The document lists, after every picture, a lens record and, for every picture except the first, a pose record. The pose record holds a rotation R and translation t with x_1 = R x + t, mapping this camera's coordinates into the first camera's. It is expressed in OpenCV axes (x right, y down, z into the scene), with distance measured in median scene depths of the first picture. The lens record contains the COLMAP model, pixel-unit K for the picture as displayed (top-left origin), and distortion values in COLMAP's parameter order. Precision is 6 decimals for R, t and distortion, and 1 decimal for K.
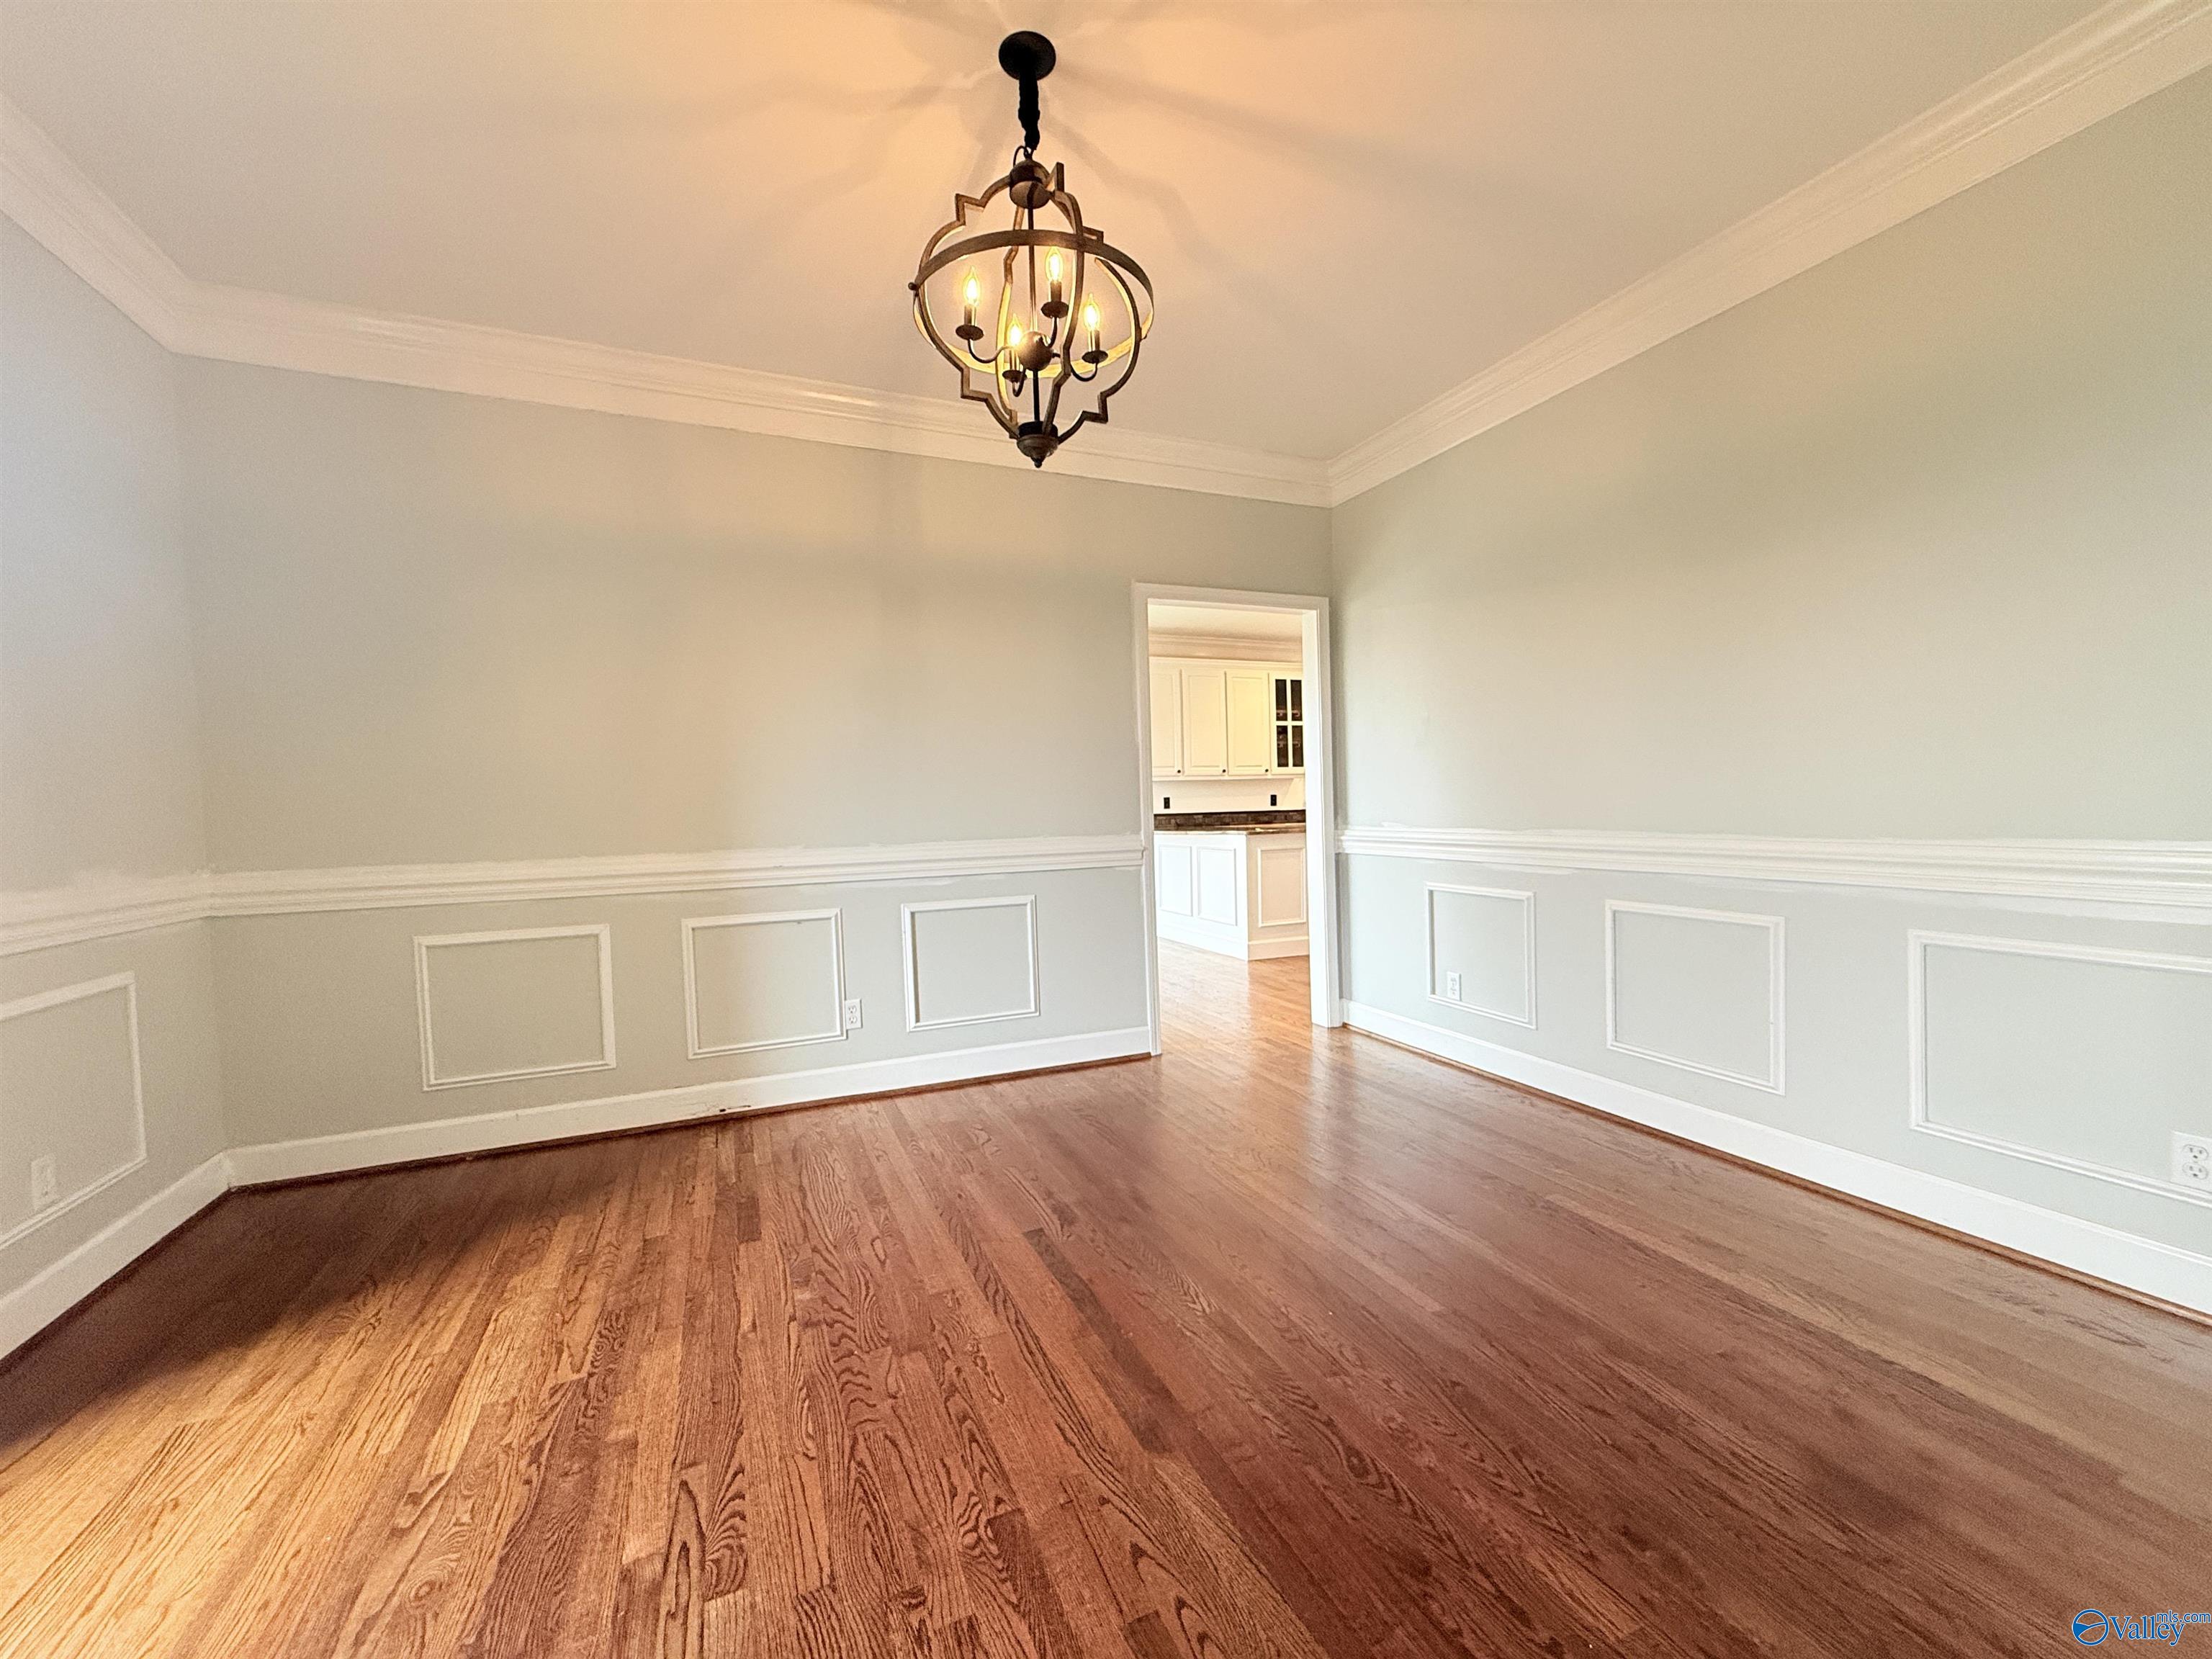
lens RADIAL K [[871.3, 0, 1108.6], [0, 871.3, 831.3], [0, 0, 1]] dist [-0.000177, -0.000300]
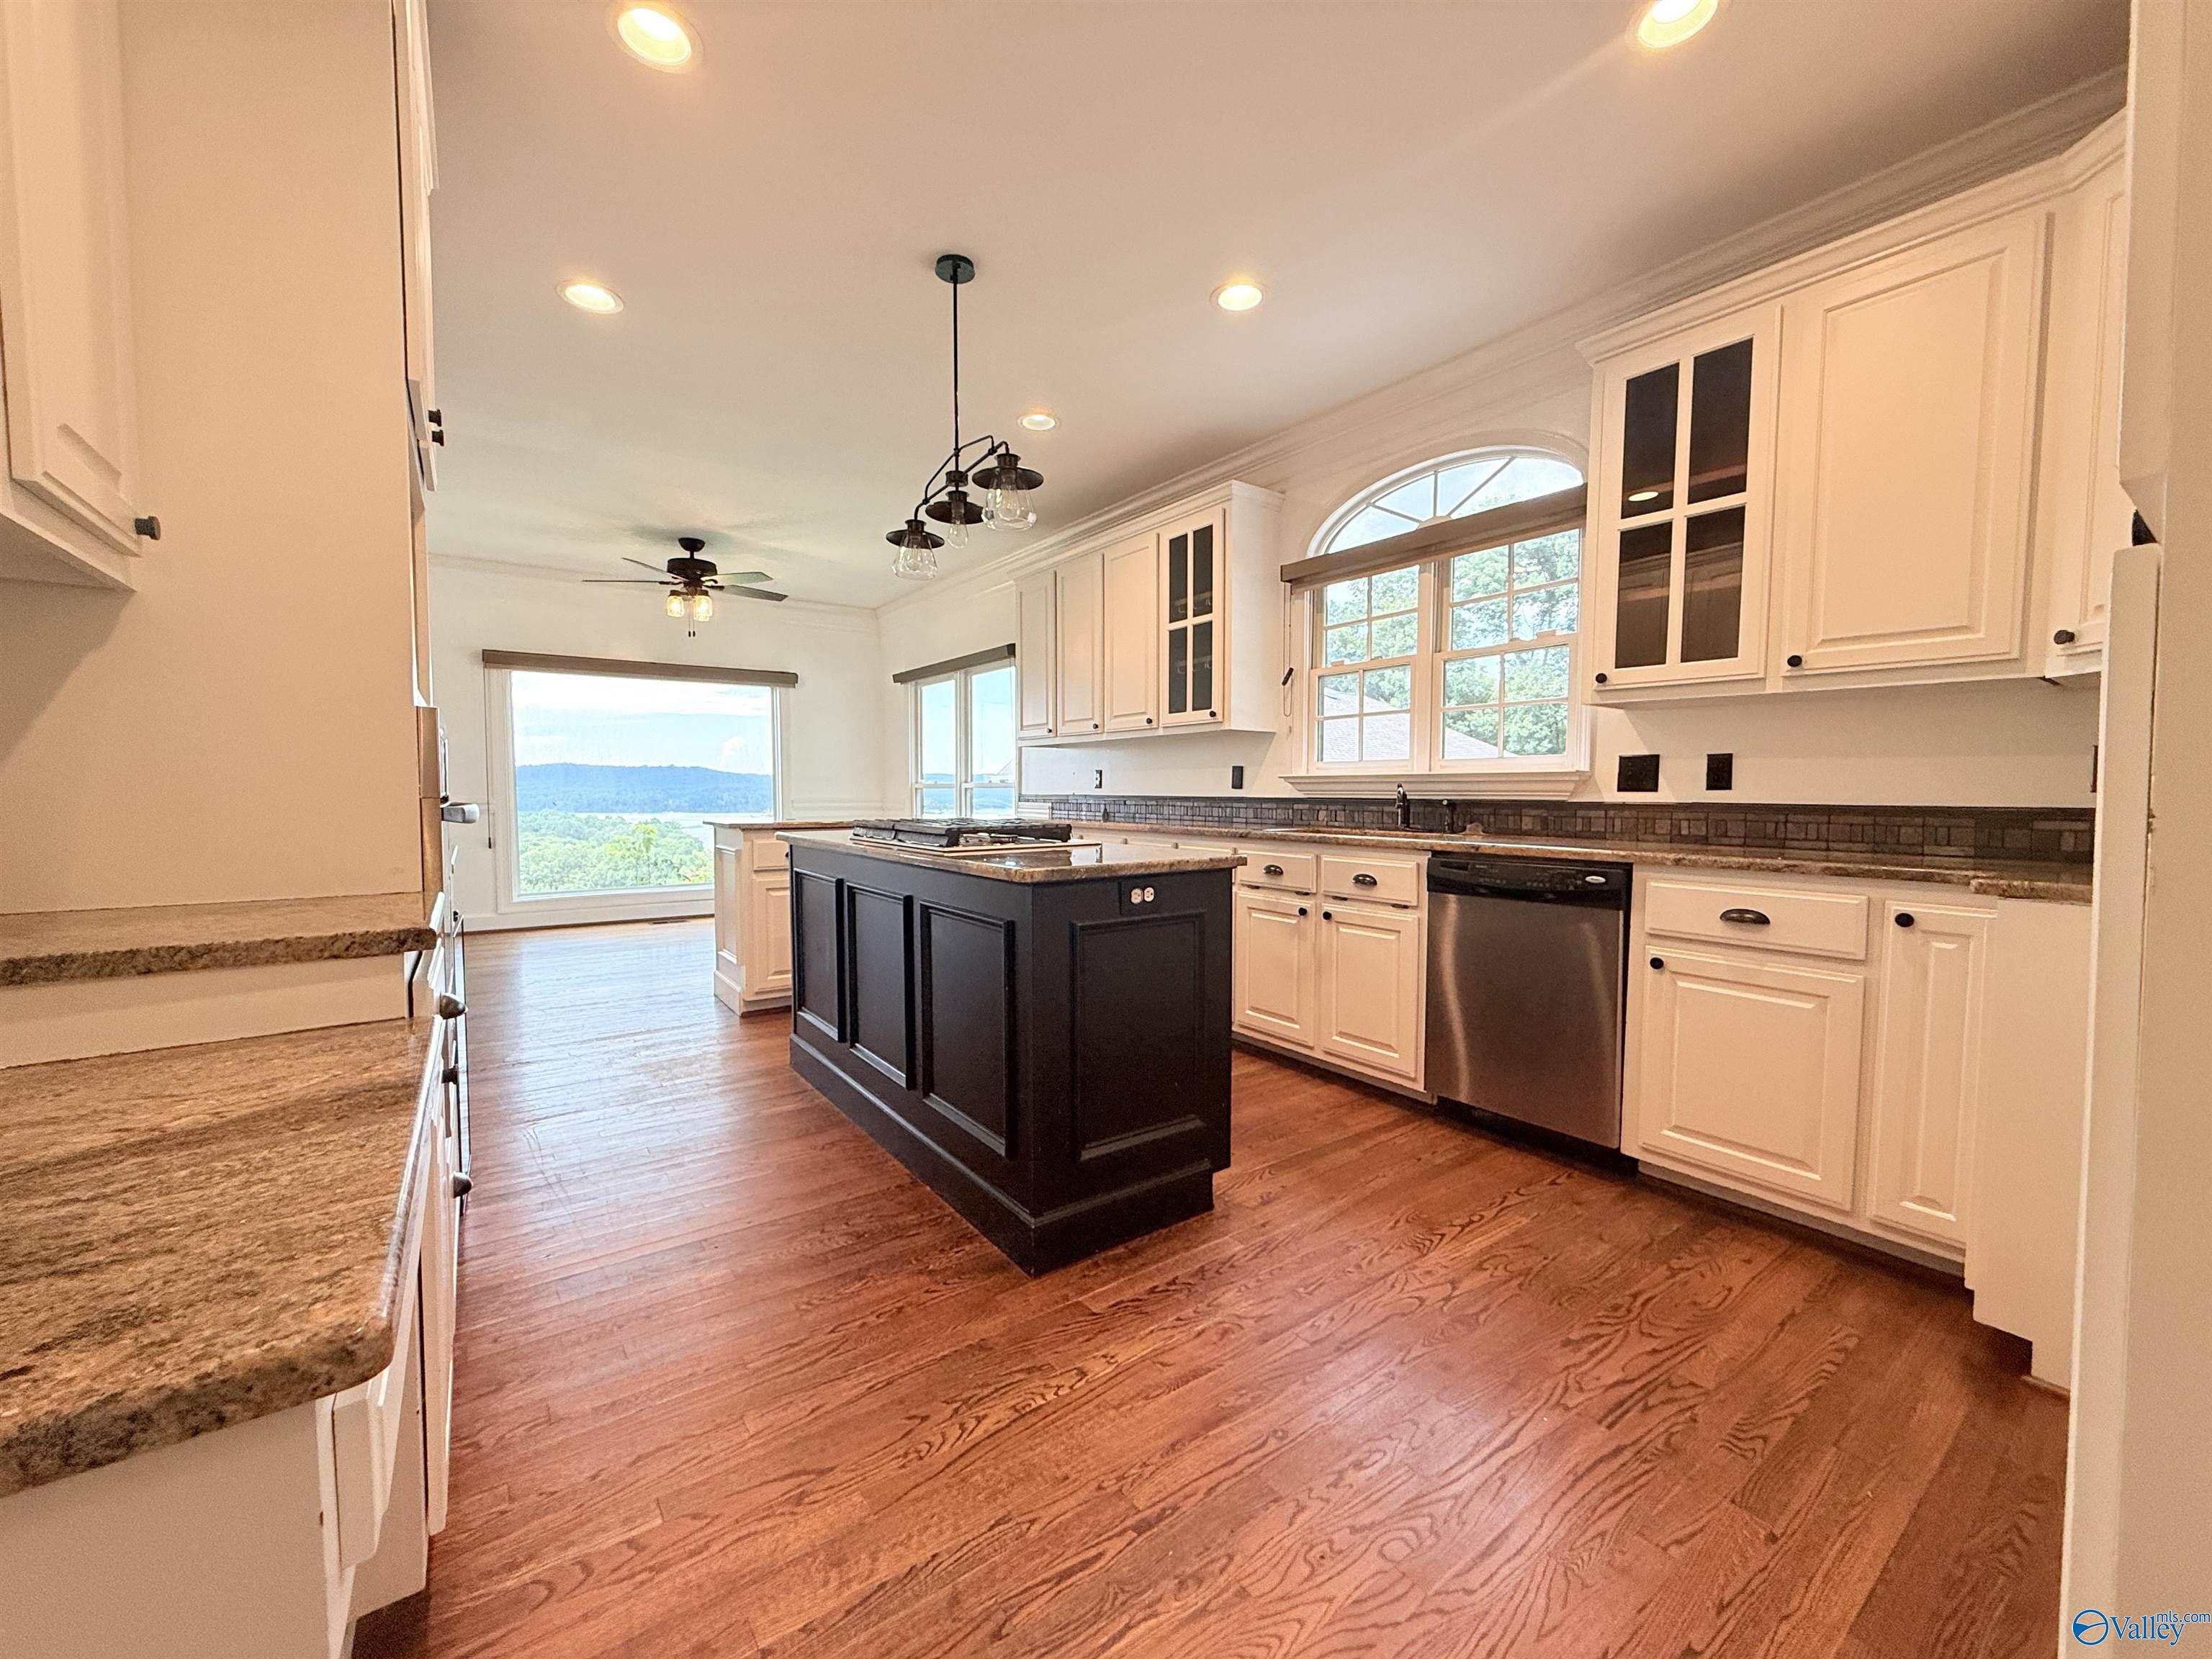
lens RADIAL K [[871.3, 0, 1108.6], [0, 871.3, 831.3], [0, 0, 1]] dist [-0.000177, -0.000300]
pose [[0.225547, 0.078430, -0.971070, 0.696784], [-0.036245, 0.996740, 0.072084, -0.040177], [0.973558, 0.018938, 0.227654, 0.856200]]
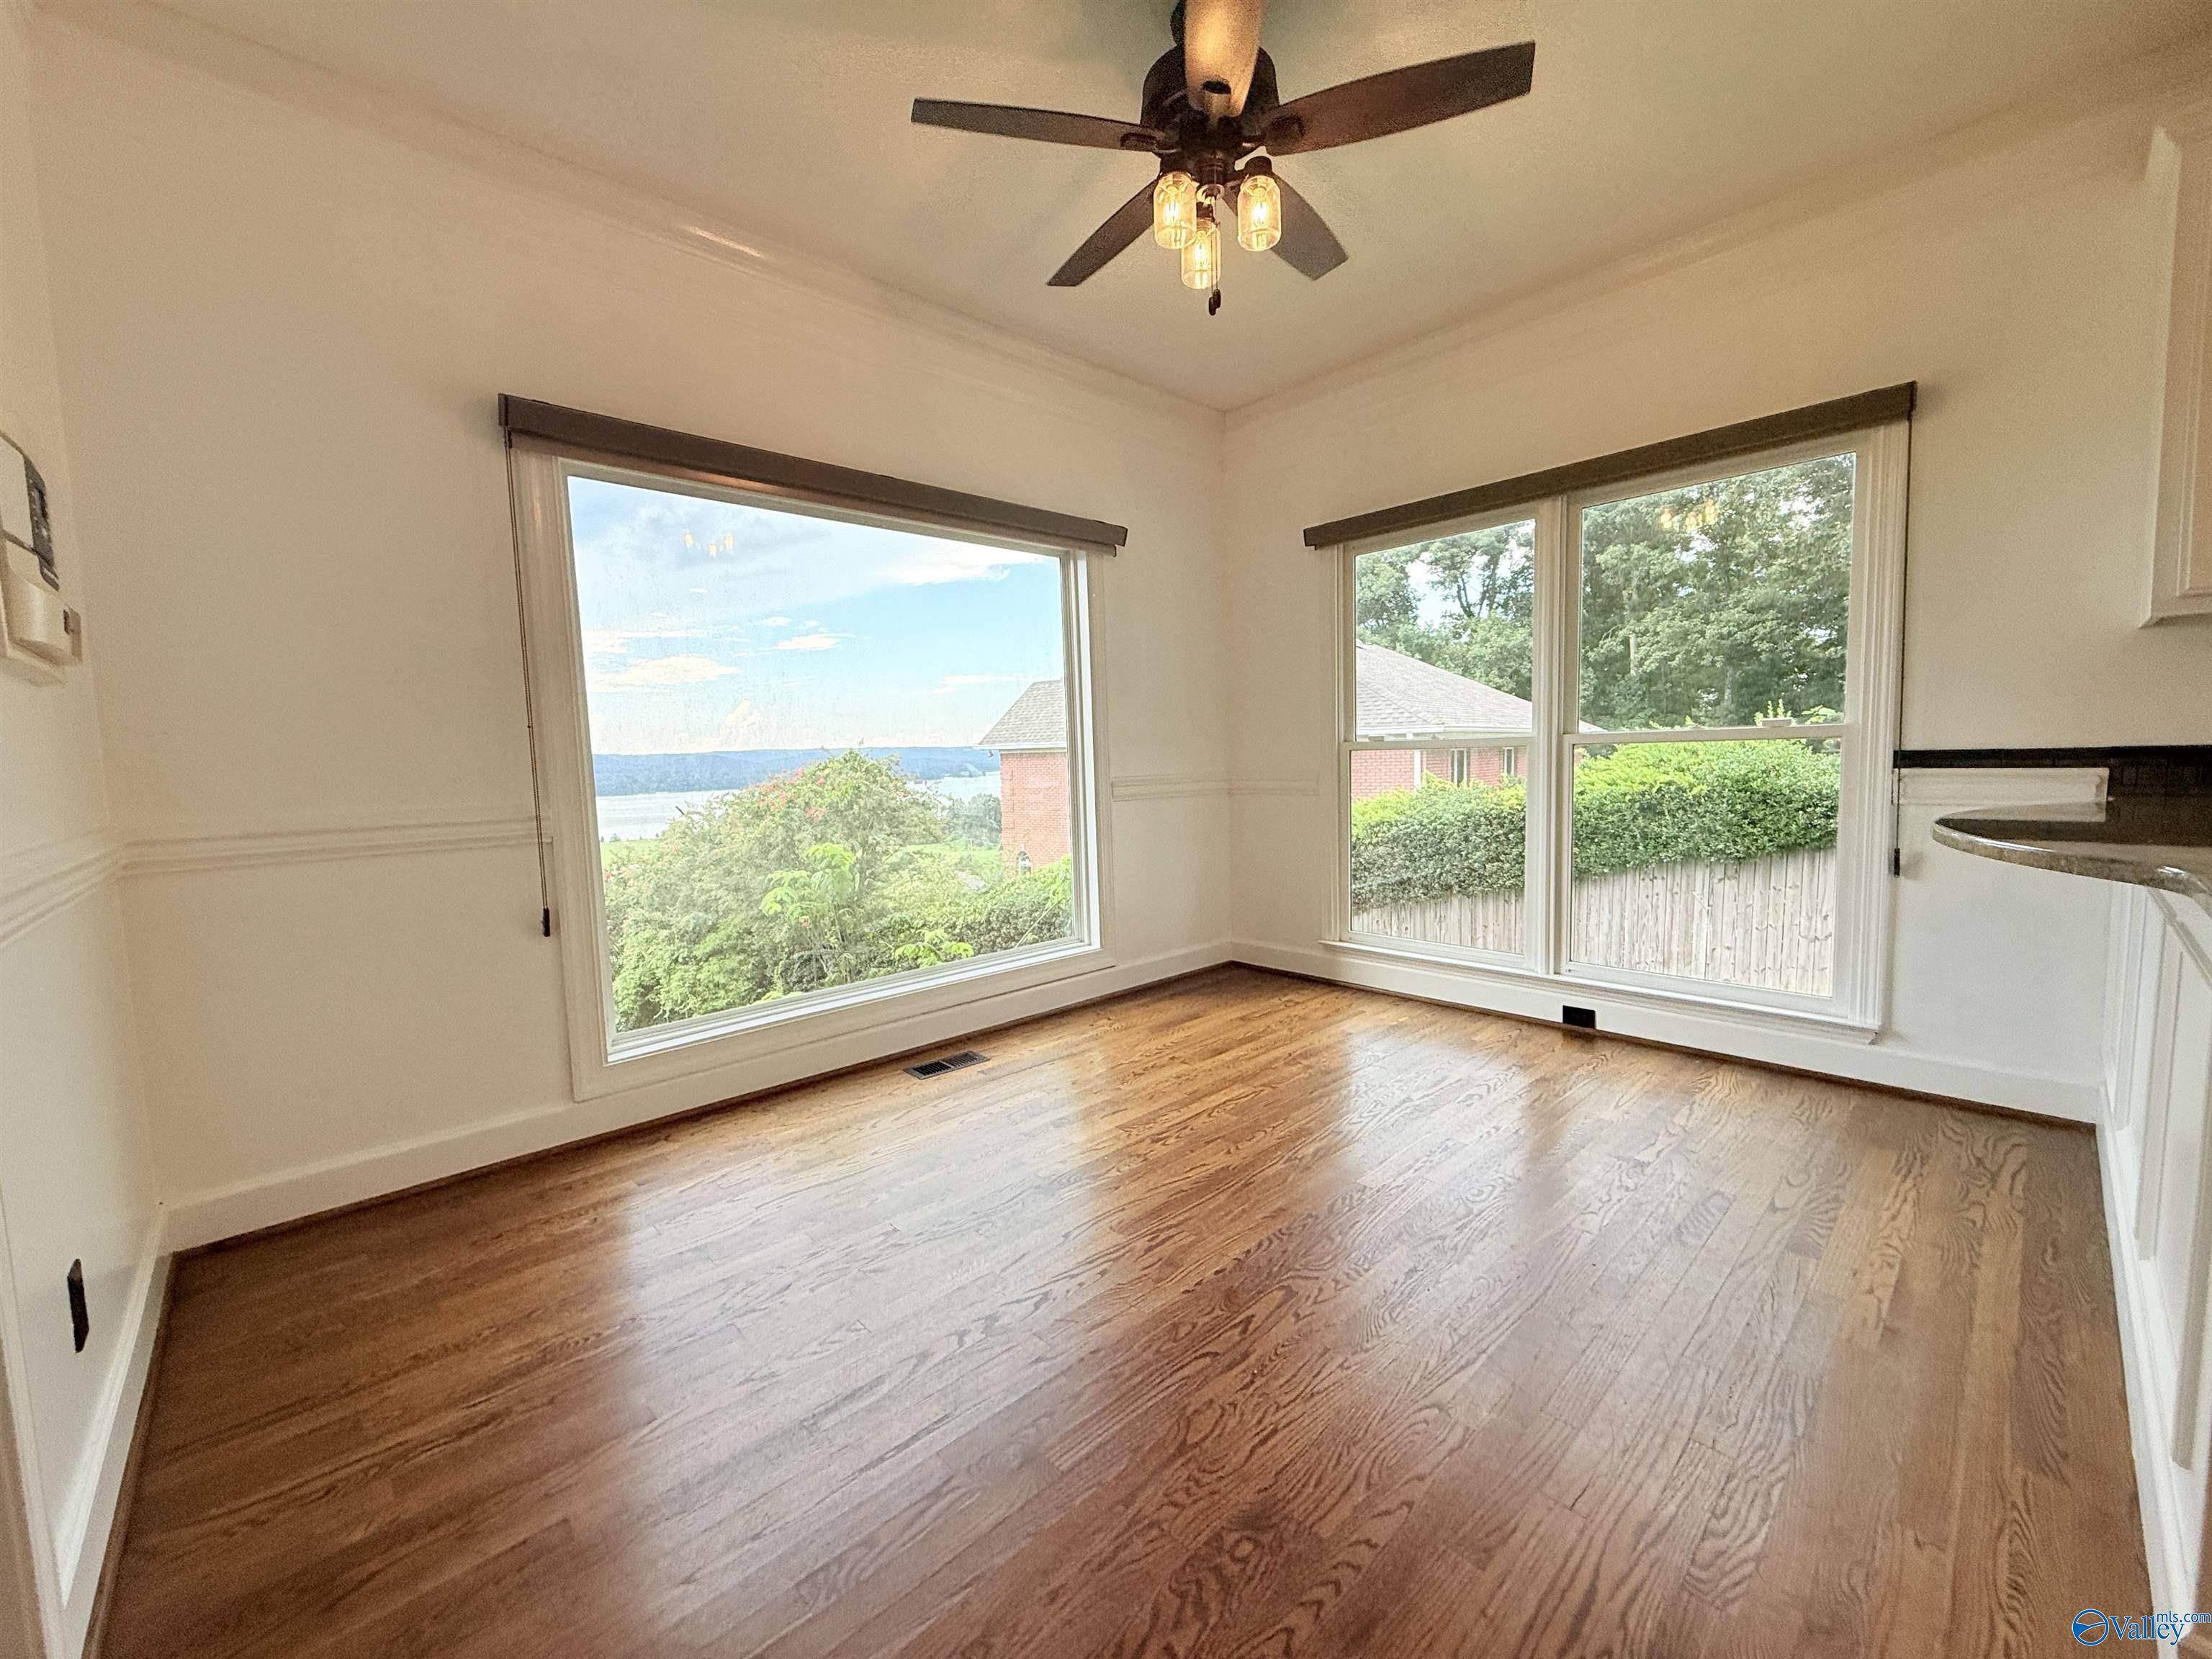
lens RADIAL K [[871.3, 0, 1108.6], [0, 871.3, 831.3], [0, 0, 1]] dist [-0.000177, -0.000300]
pose [[0.345382, 0.100835, -0.933029, 0.162592], [-0.008204, 0.994497, 0.104441, -0.017200], [0.938426, -0.028418, 0.344309, 0.577242]]
